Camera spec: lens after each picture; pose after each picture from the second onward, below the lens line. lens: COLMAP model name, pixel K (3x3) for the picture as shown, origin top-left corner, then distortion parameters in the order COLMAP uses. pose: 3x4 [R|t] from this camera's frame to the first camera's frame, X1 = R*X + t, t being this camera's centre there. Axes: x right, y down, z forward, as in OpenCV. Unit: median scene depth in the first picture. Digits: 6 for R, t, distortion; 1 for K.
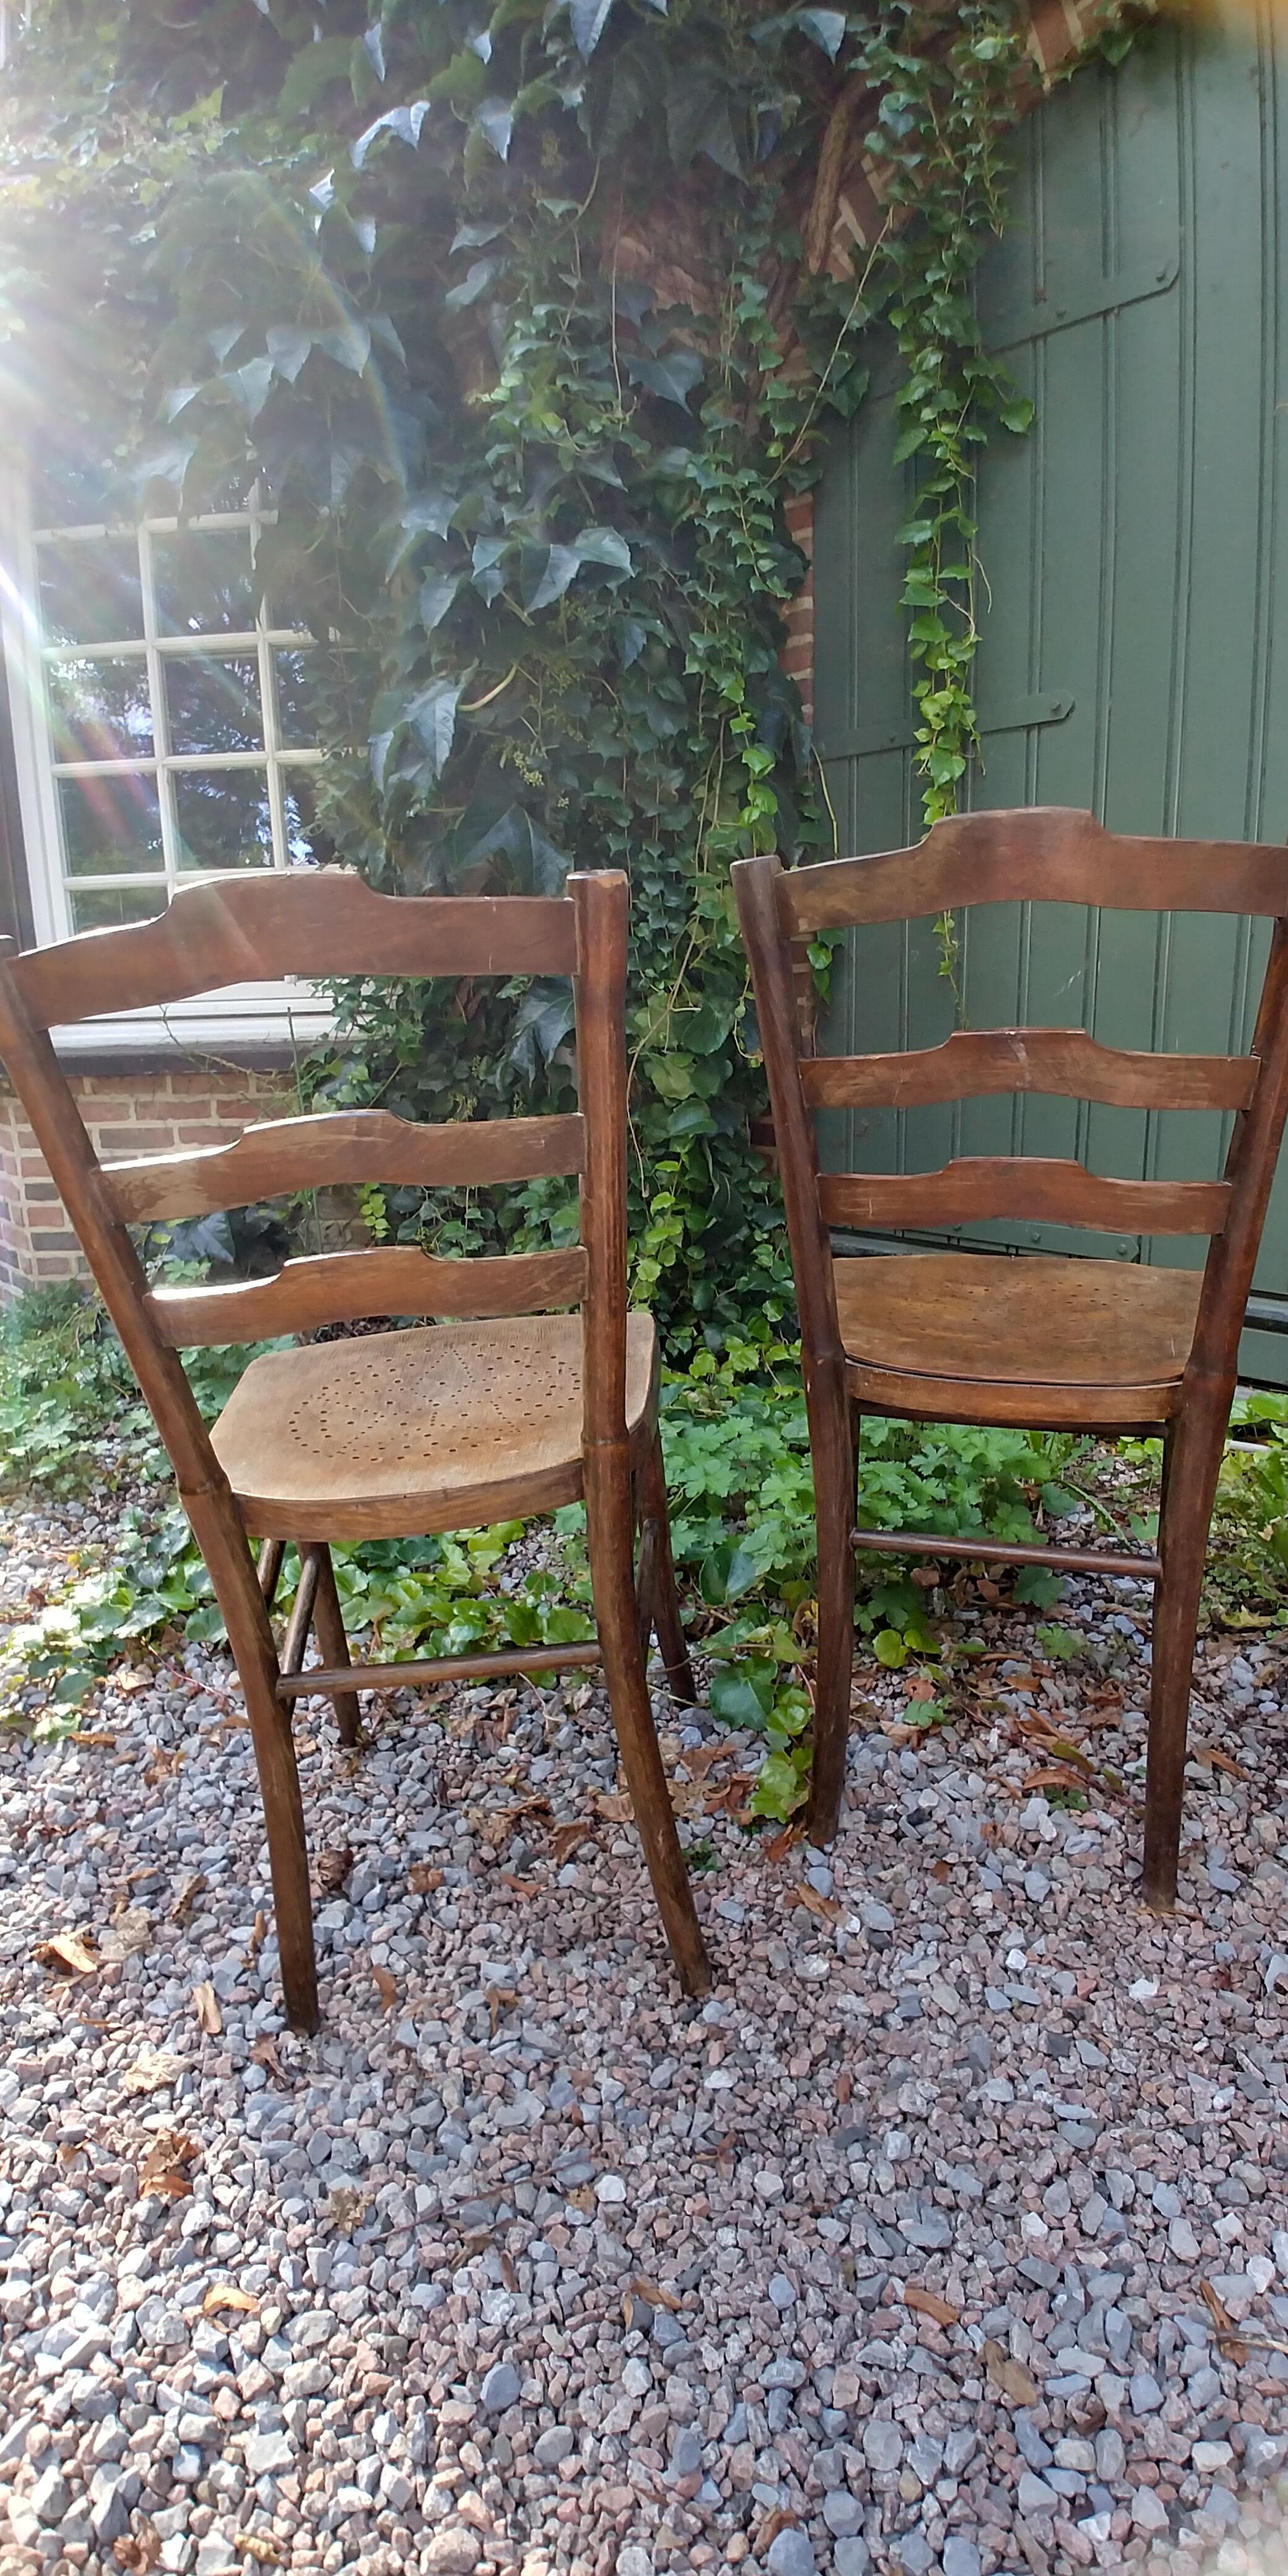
lens RADIAL K [[1152.3, 0, 658.2], [0, 1152.3, 1297.8], [0, 0, 1]] dist [-0.065930, -0.006650]
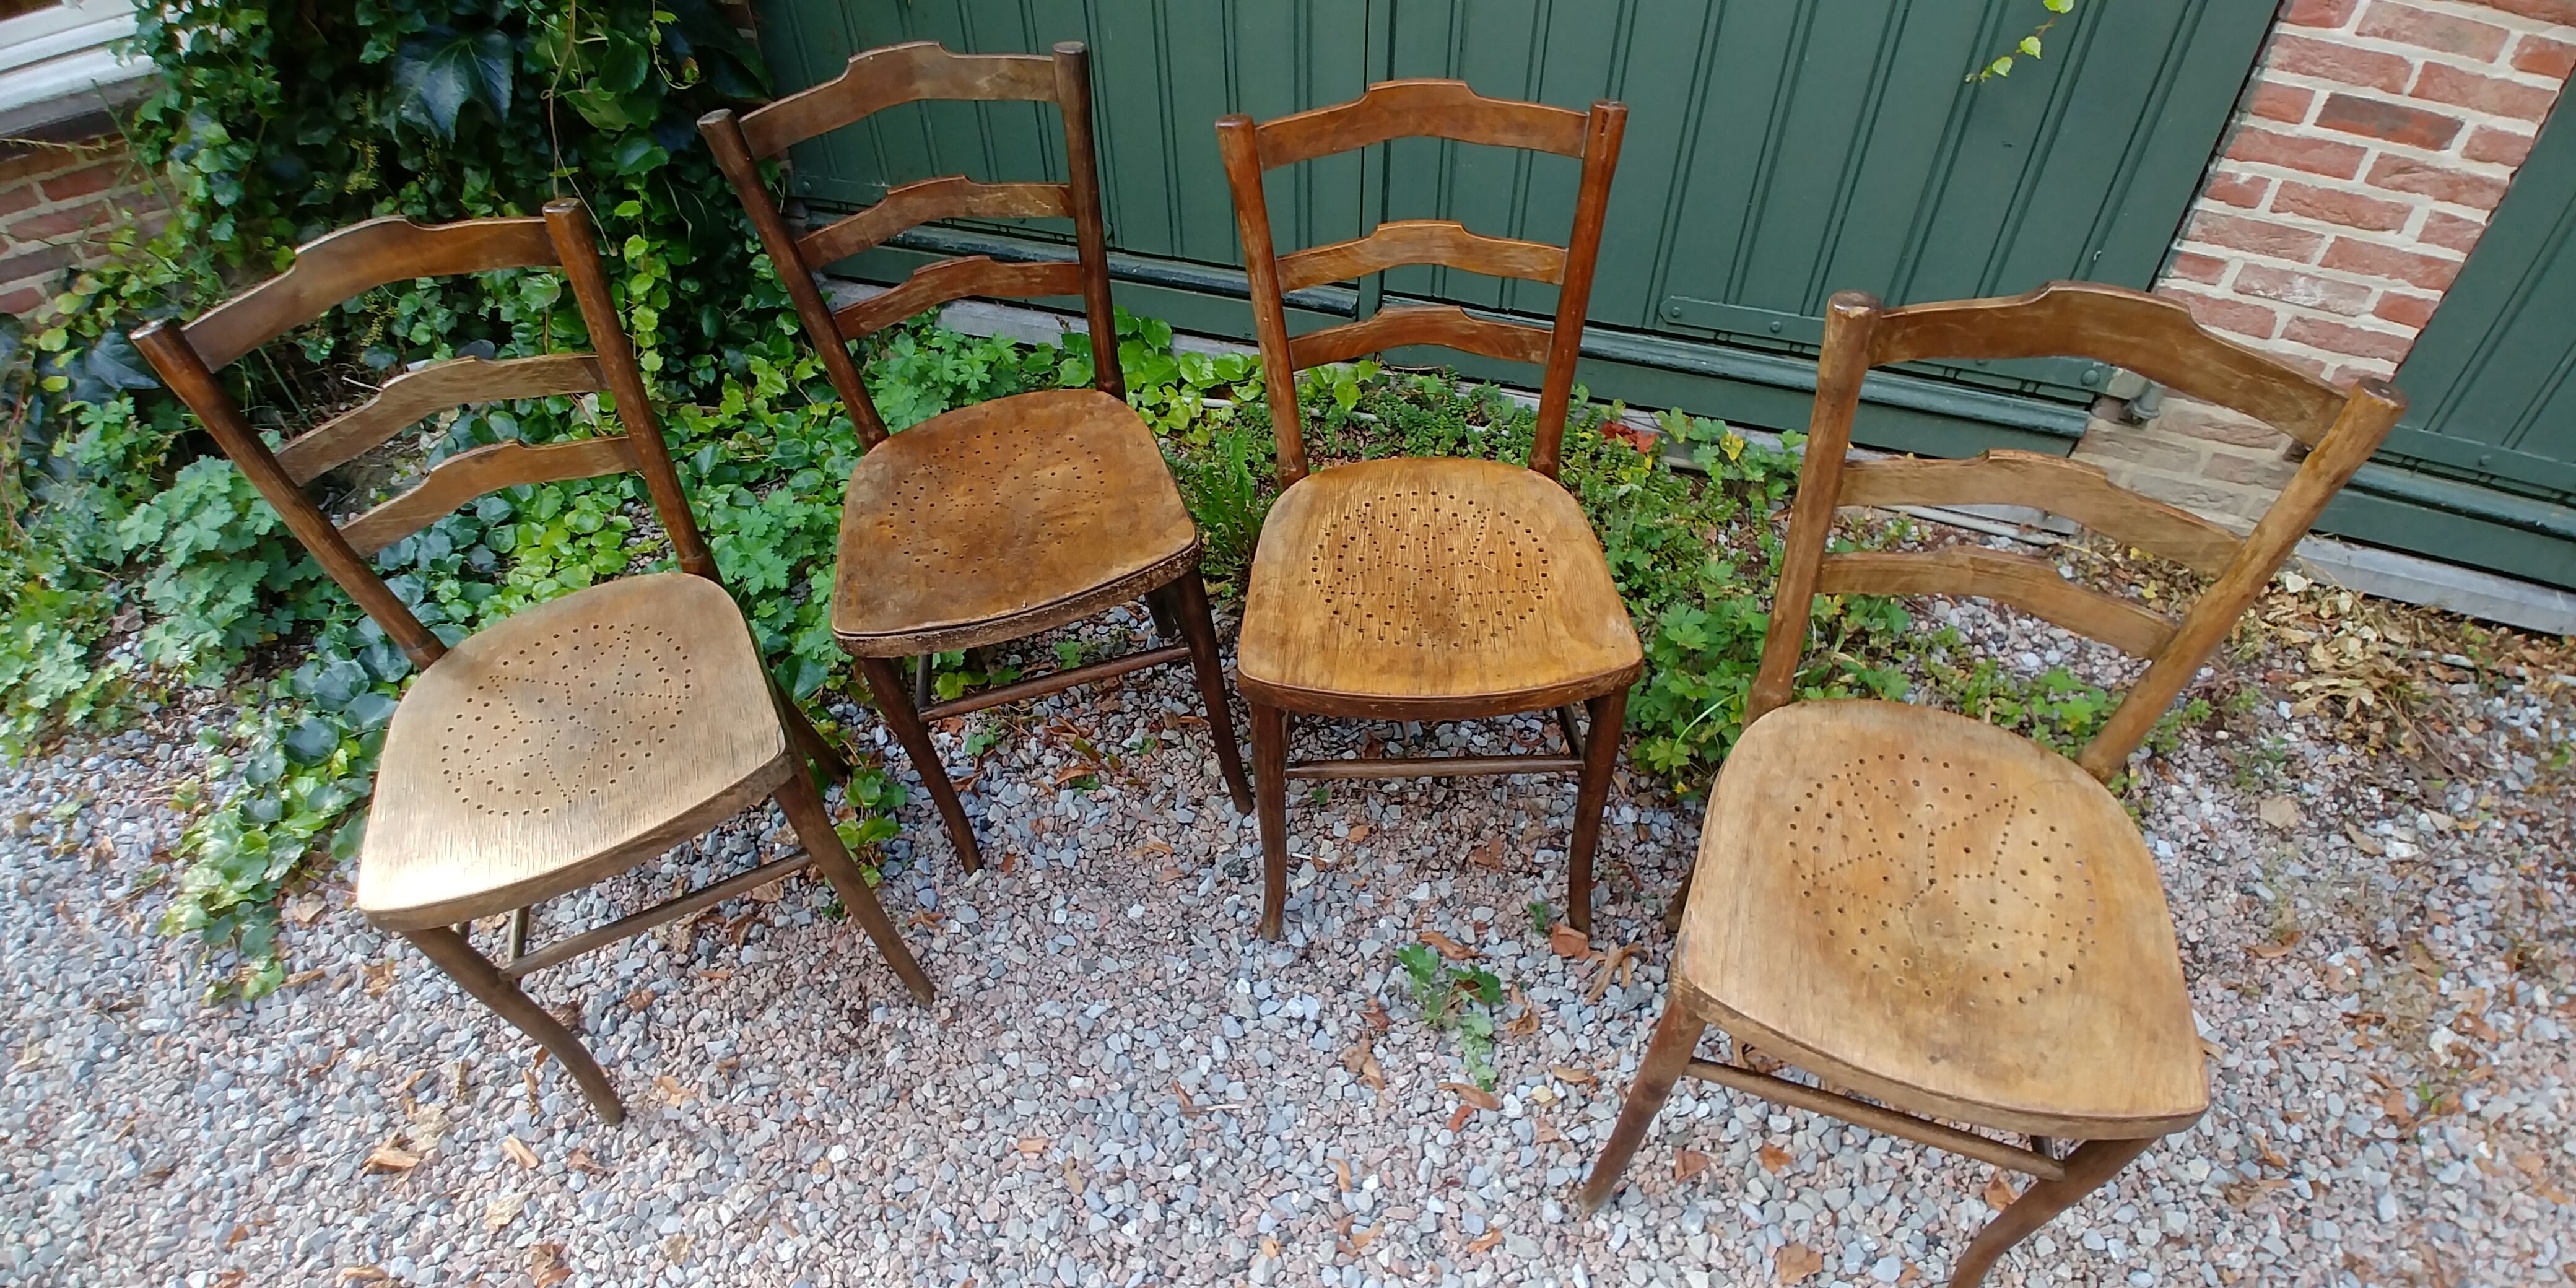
lens RADIAL K [[1159.1, 0, 1299.4], [0, 1159.1, 642.0], [0, 0, 1]] dist [-0.073933, -0.000437]
pose [[0.891458, -0.300138, 0.339441, 0.094923], [0.096528, 0.857749, 0.504924, -0.254257], [-0.442702, -0.417353, 0.793619, -0.129242]]
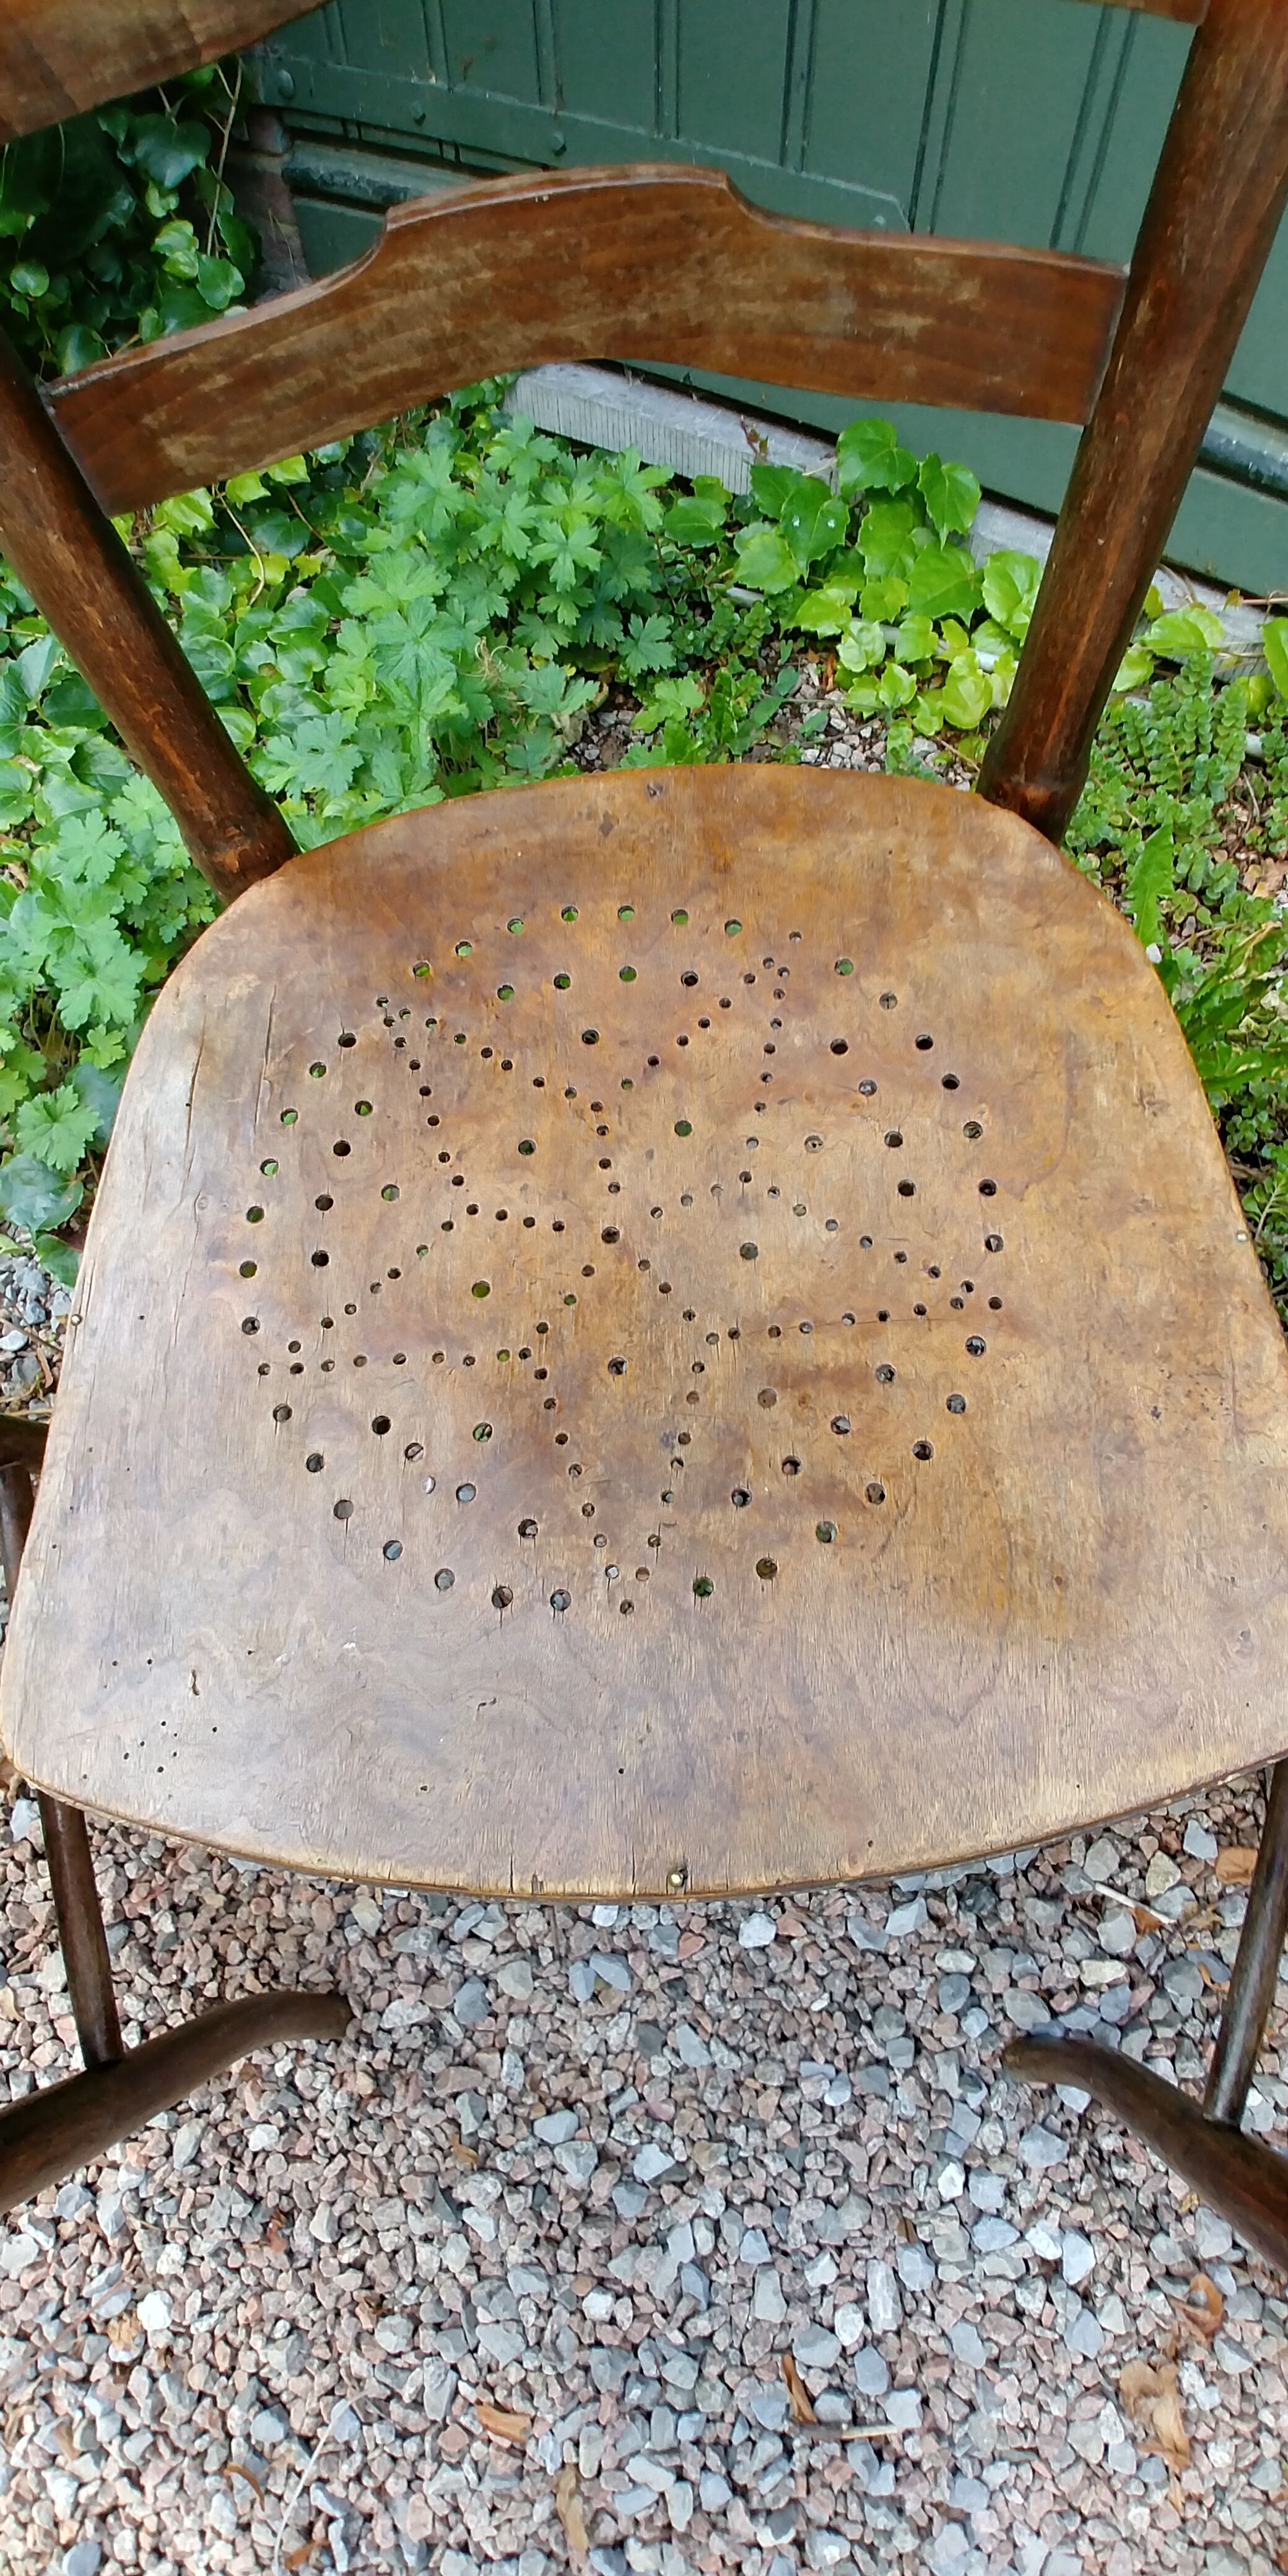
lens RADIAL K [[1155.5, 0, 655.6], [0, 1155.5, 1292.5], [0, 0, 1]] dist [-0.083059, 0.003595]
pose [[0.971062, -0.212618, 0.108772, 0.180318], [0.042744, 0.602814, 0.796736, -0.141825], [-0.234970, -0.769031, 0.594458, 0.427931]]
